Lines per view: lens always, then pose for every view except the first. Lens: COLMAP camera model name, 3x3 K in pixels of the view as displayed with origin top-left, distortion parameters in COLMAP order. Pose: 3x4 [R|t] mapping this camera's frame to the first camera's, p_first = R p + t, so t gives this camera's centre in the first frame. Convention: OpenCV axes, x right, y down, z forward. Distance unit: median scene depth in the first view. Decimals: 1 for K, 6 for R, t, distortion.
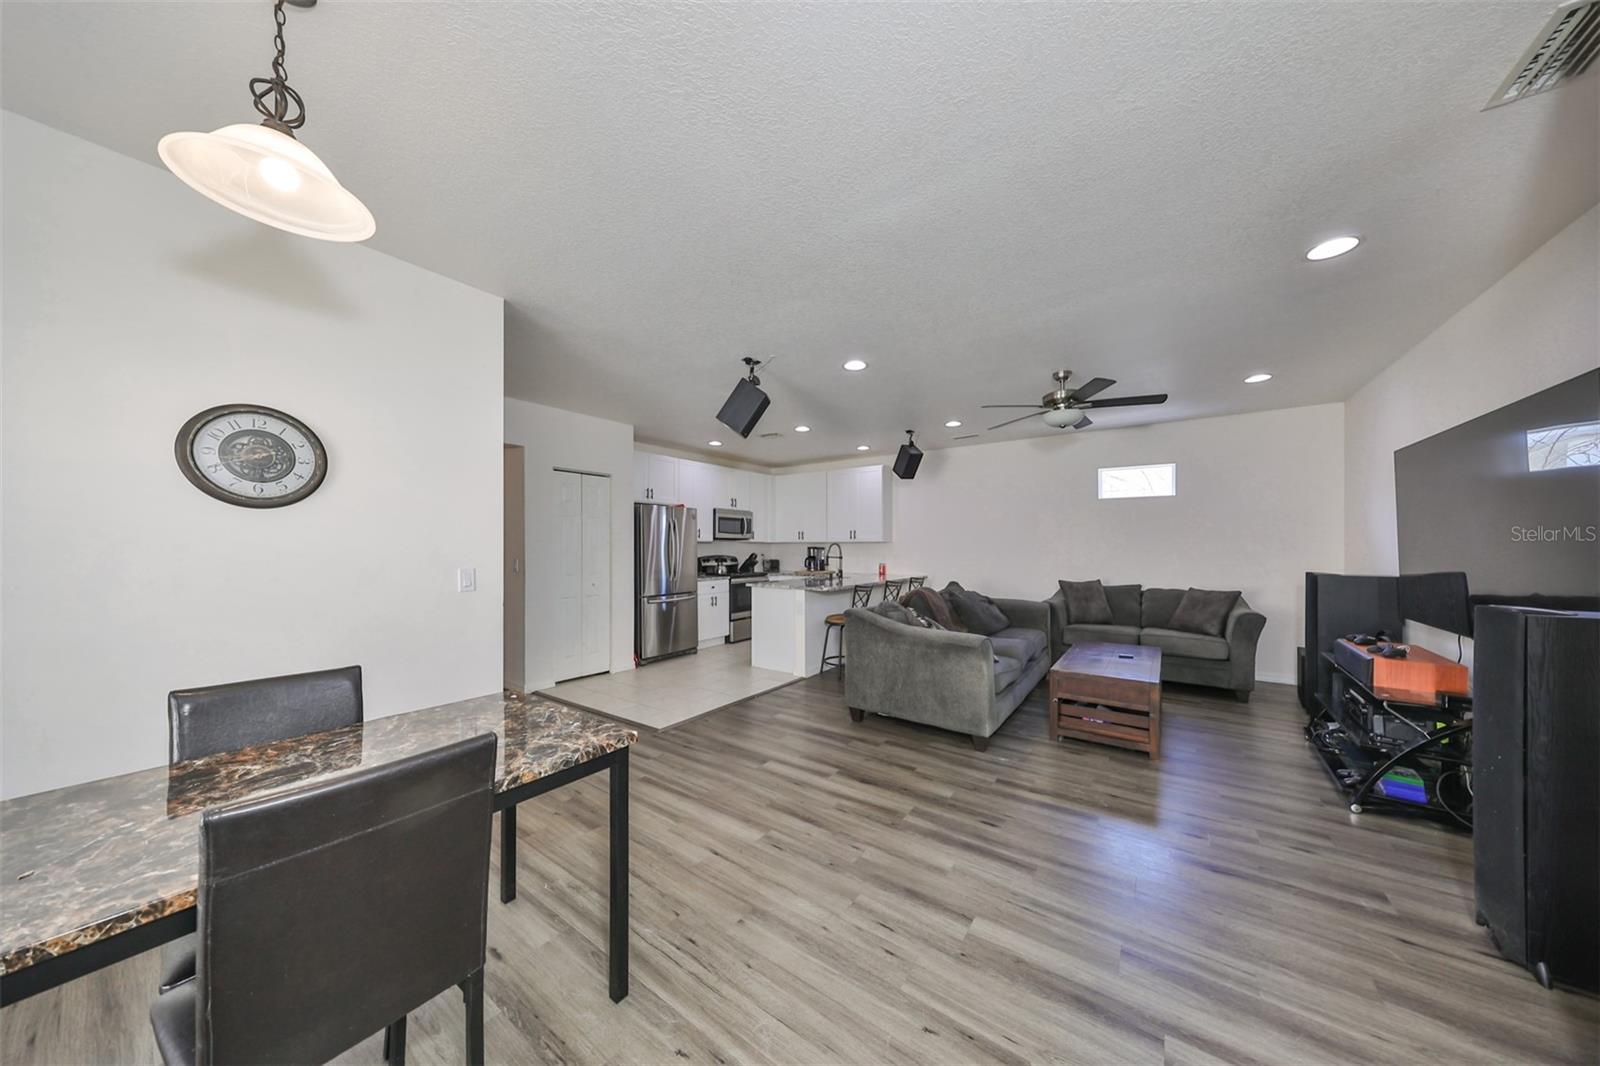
lens RADIAL K [[497.5, 0, 820.8], [0, 497.5, 550.9], [0, 0, 1]] dist [-0.003882, 0.000347]
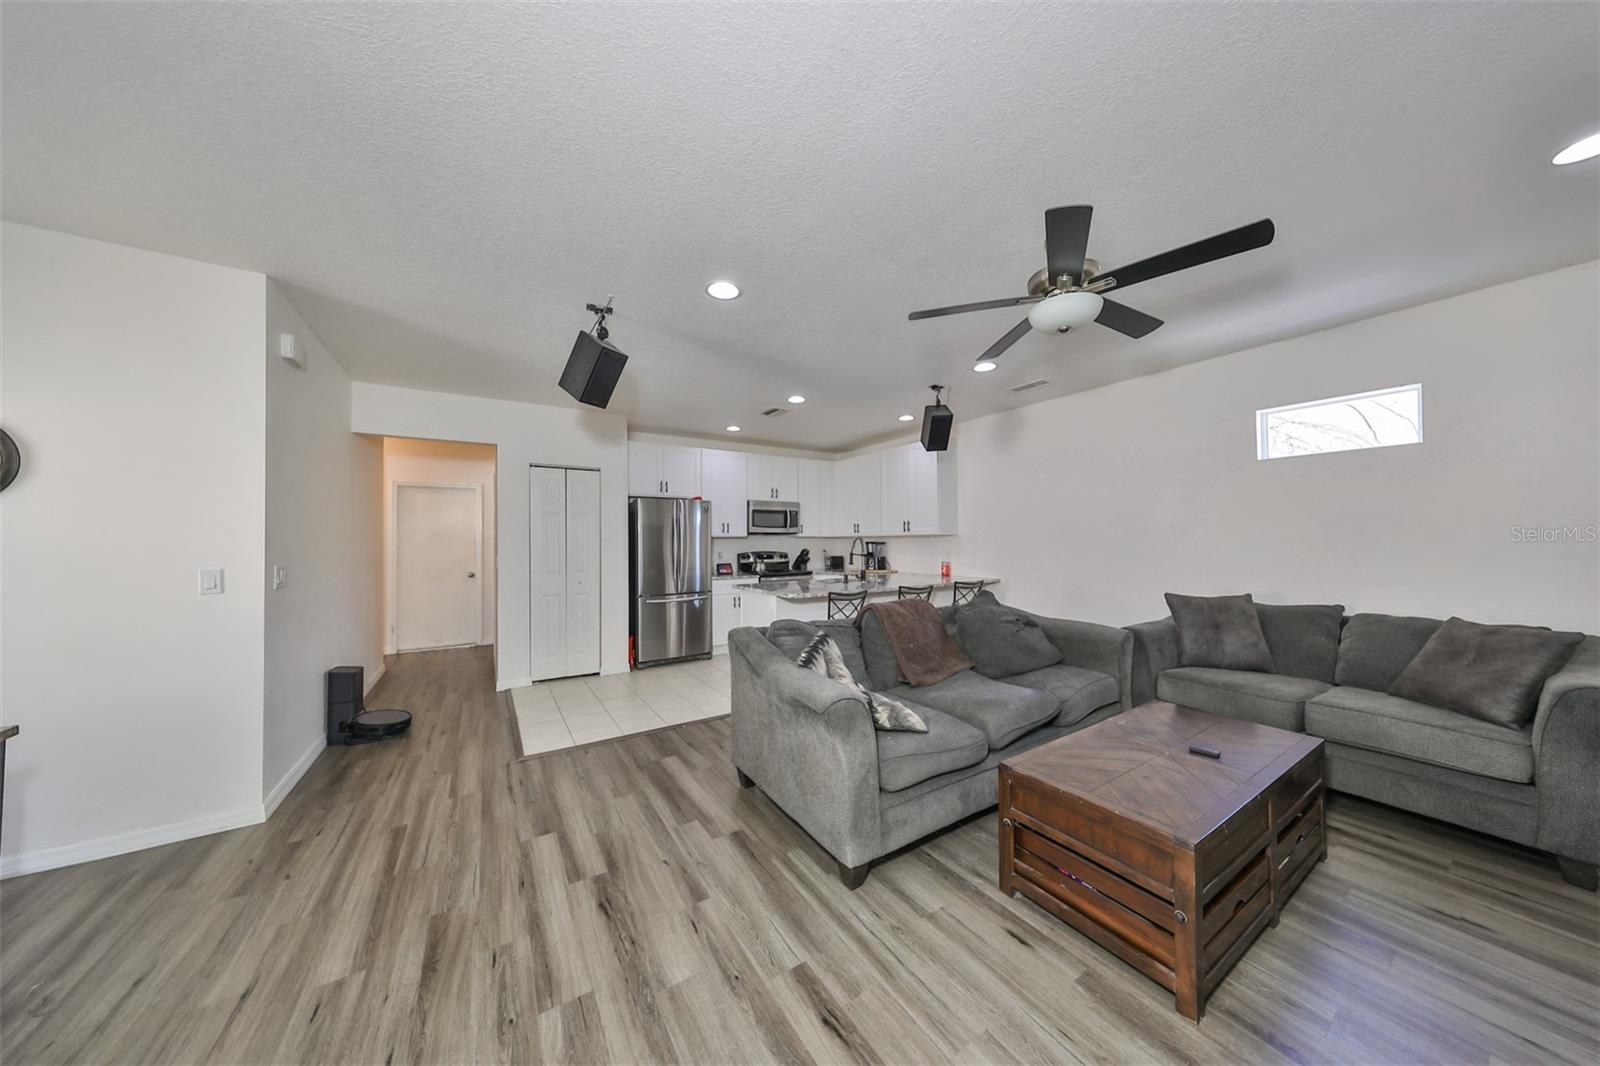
lens RADIAL K [[497.5, 0, 808.0], [0, 497.5, 535.8], [0, 0, 1]] dist [-0.003882, 0.000347]
pose [[0.925541, -0.010708, -0.378495, 0.283673], [0.002967, 0.999774, -0.021031, -0.000593], [0.378635, 0.018342, 0.925364, 0.241428]]
